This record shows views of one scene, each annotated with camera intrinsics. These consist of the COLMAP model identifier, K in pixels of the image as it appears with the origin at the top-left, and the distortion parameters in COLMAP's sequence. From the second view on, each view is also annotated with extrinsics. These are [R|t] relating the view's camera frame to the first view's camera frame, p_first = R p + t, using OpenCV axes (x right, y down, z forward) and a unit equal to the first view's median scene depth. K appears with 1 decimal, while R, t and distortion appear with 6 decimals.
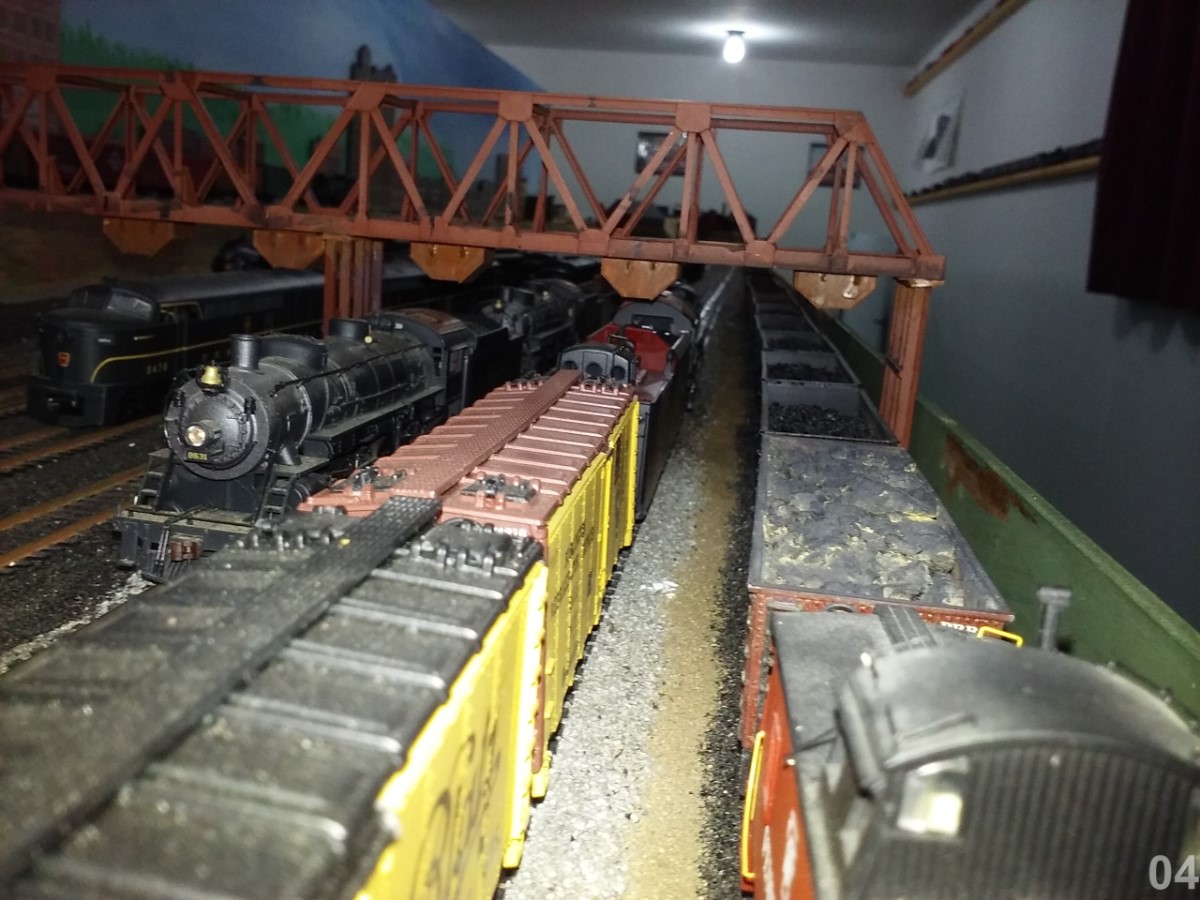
lens RADIAL K [[1241.7, 0, 600.0], [0, 1241.7, 450.0], [0, 0, 1]] dist [-0.093941, -0.015726]
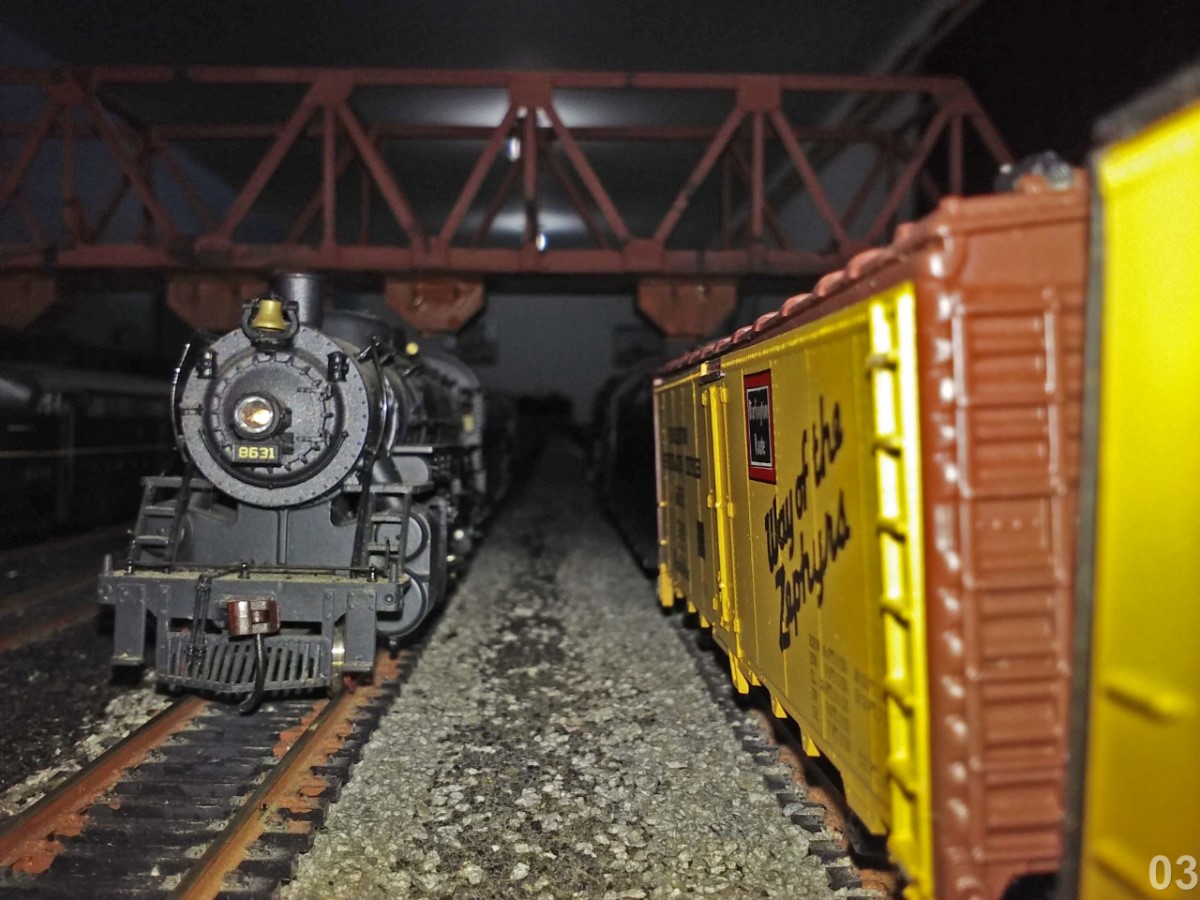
lens RADIAL K [[1241.7, 0, 600.0], [0, 1241.7, 450.0], [0, 0, 1]] dist [-0.093941, -0.015726]
pose [[0.984429, -0.070739, 0.160924, -0.165489], [0.094902, 0.984453, -0.147805, 0.062844], [-0.147967, 0.160776, 0.975837, 0.273422]]
